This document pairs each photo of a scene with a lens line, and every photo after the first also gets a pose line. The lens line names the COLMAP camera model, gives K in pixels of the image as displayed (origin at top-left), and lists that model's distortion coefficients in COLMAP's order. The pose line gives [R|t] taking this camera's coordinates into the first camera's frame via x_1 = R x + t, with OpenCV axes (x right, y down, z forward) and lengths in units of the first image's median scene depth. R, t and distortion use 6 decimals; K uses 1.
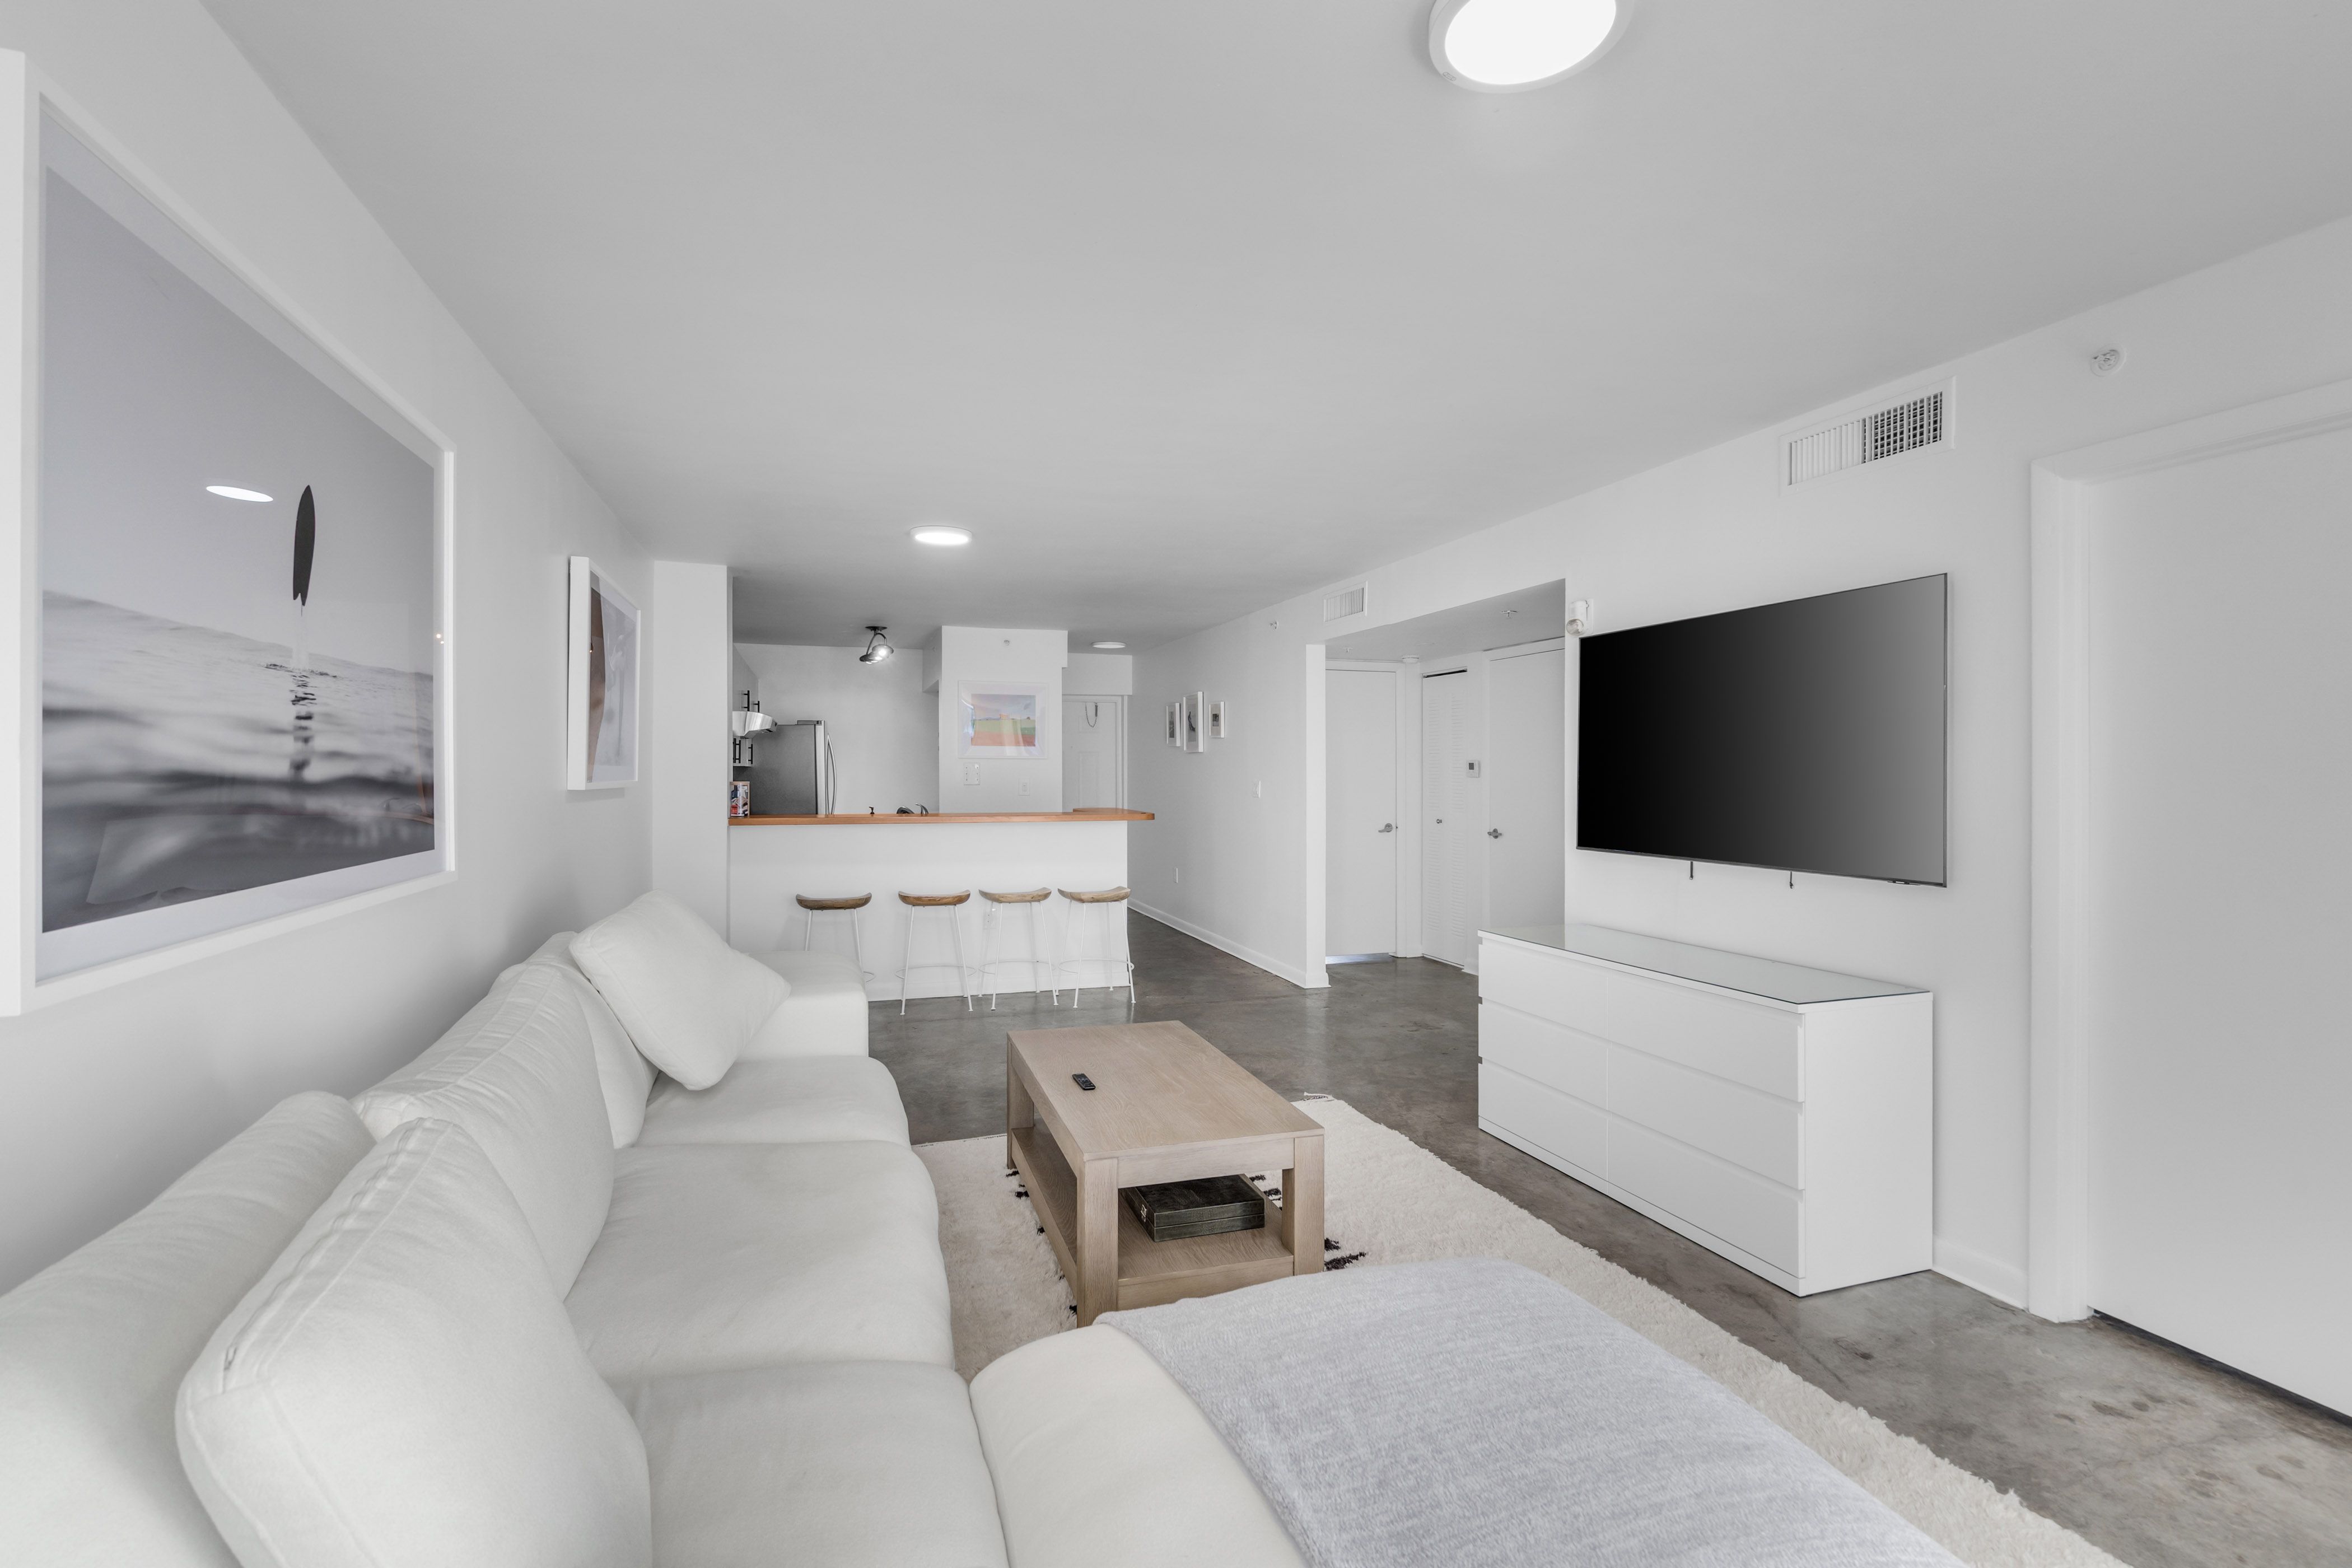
lens RADIAL K [[1090.7, 0, 1176.0], [0, 1090.7, 784.0], [0, 0, 1]] dist [-0.015158, 0.000063]
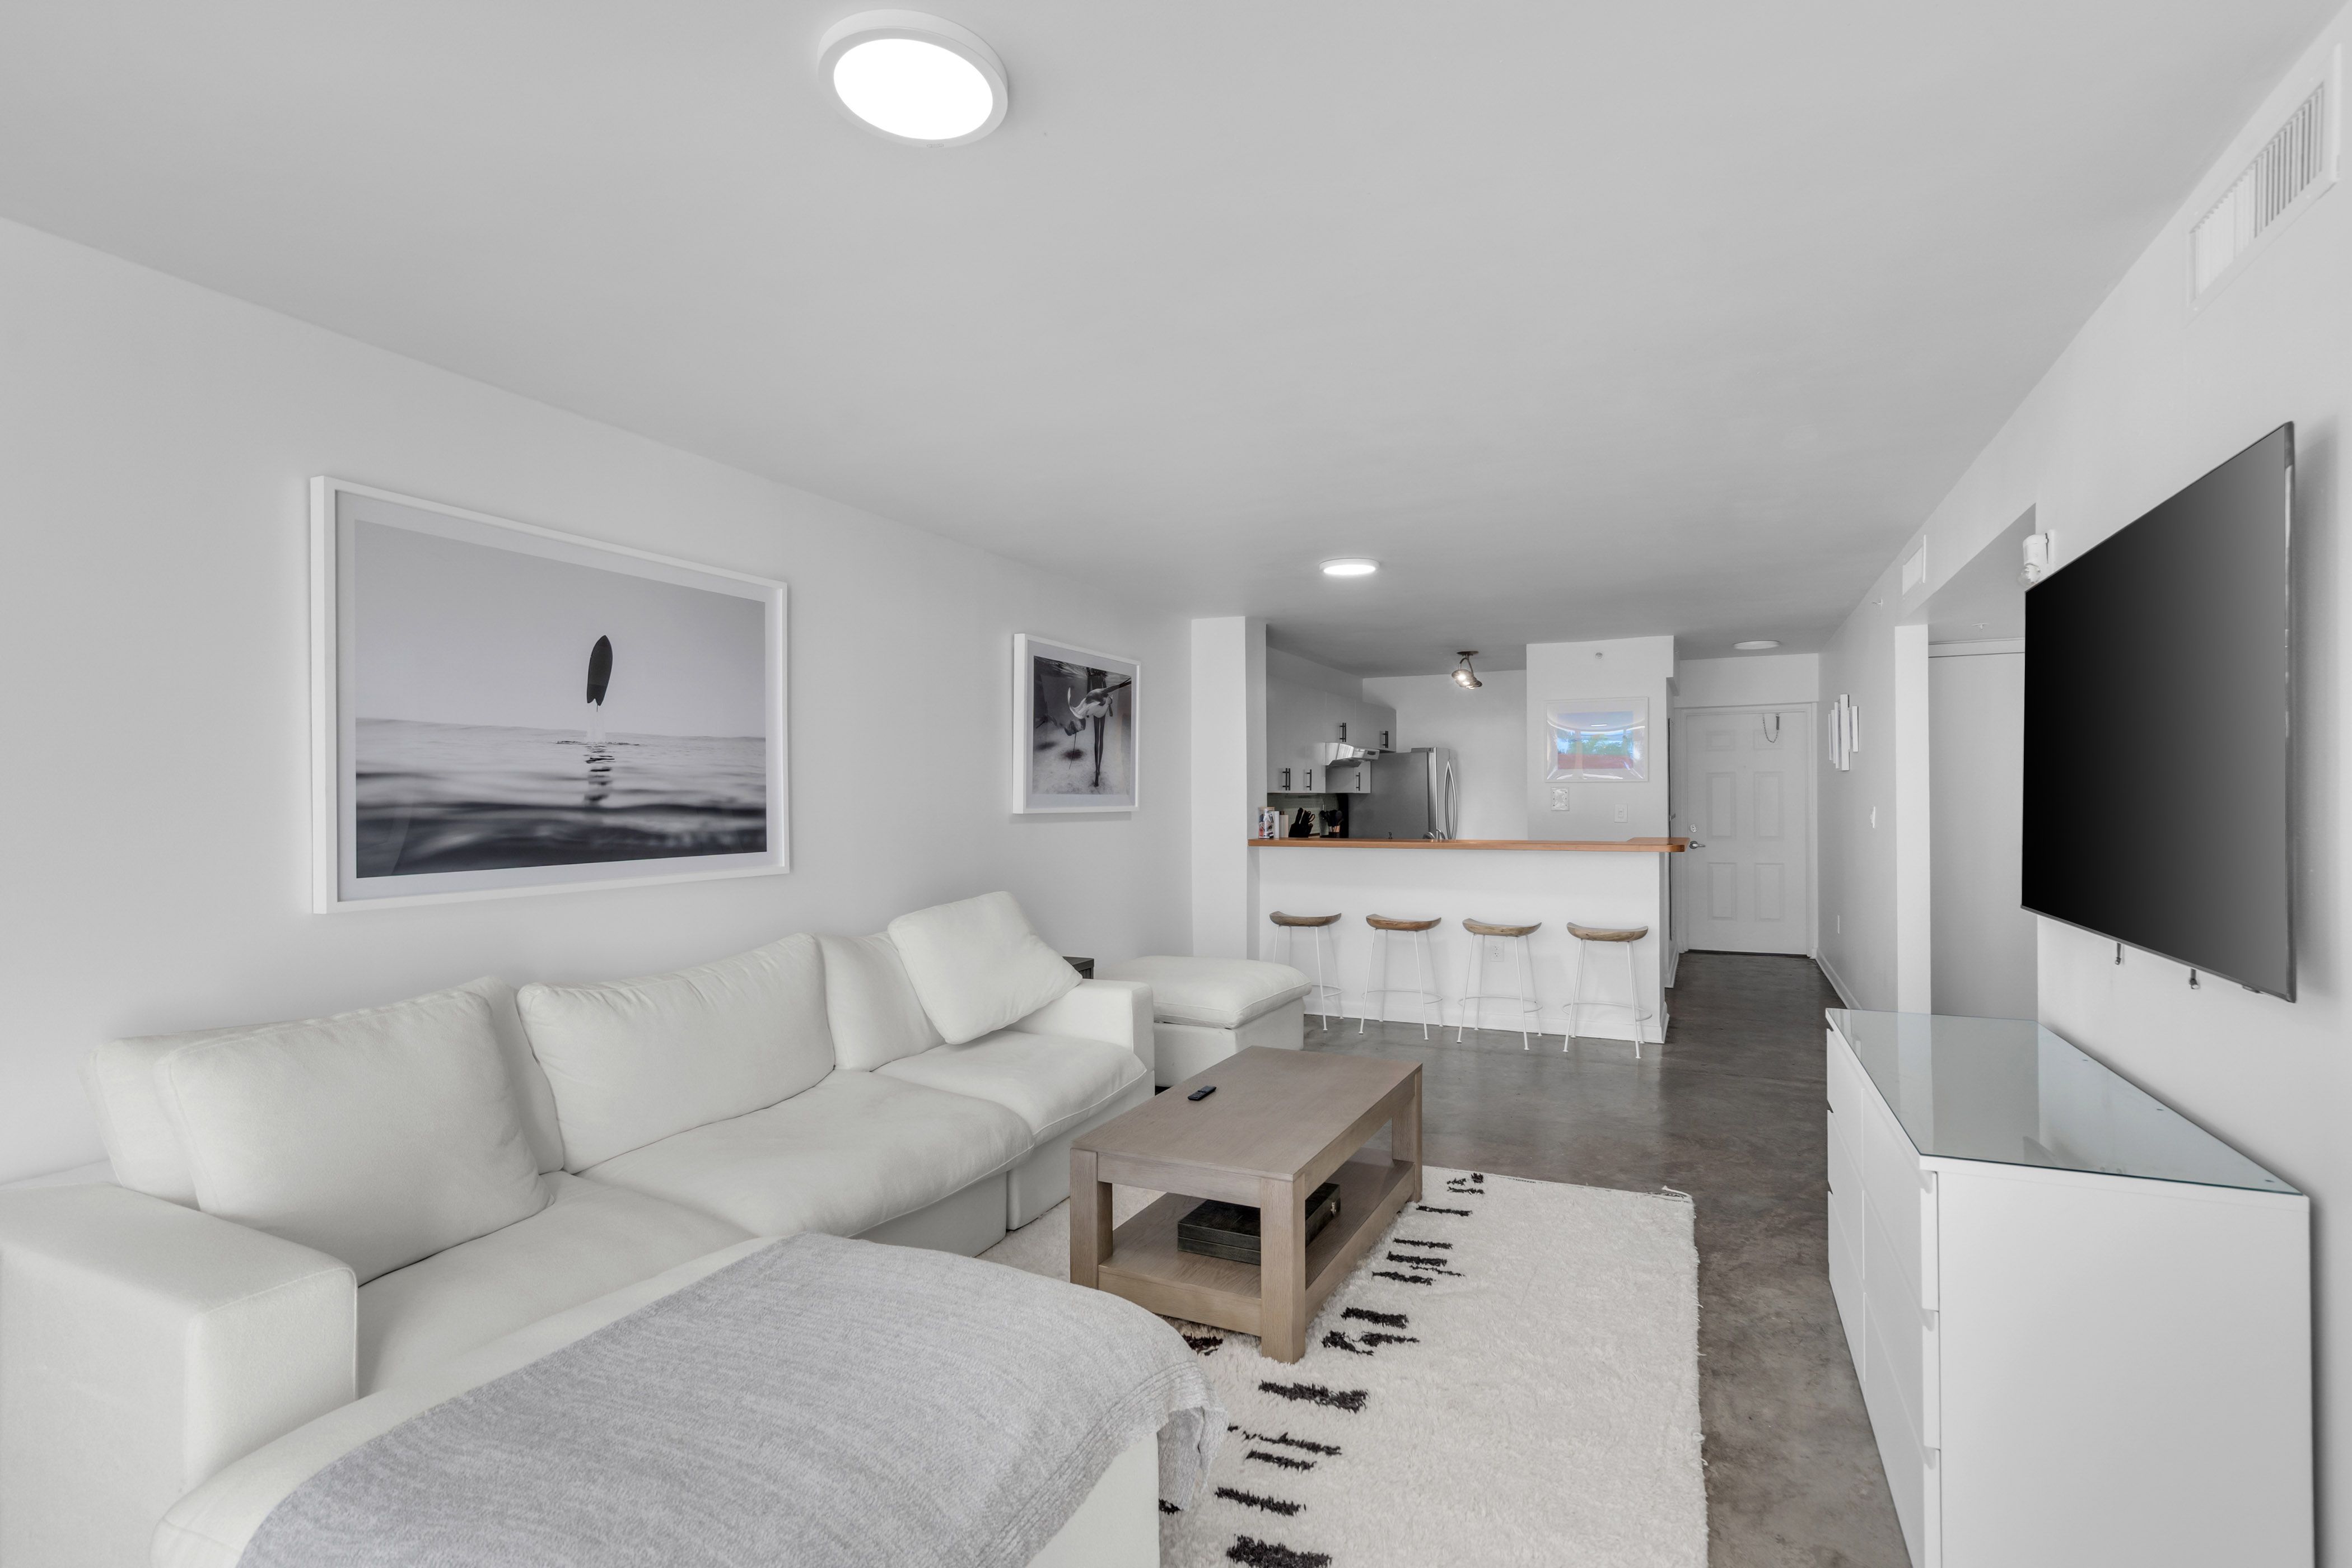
lens RADIAL K [[1119.9, 0, 1172.0], [0, 1119.9, 811.3], [0, 0, 1]] dist [-0.001179, 0.000168]
pose [[0.724701, 0.002839, -0.689058, 0.783136], [-0.001831, 0.999996, 0.002194, -0.001178], [0.689061, -0.000328, 0.724703, 0.240150]]
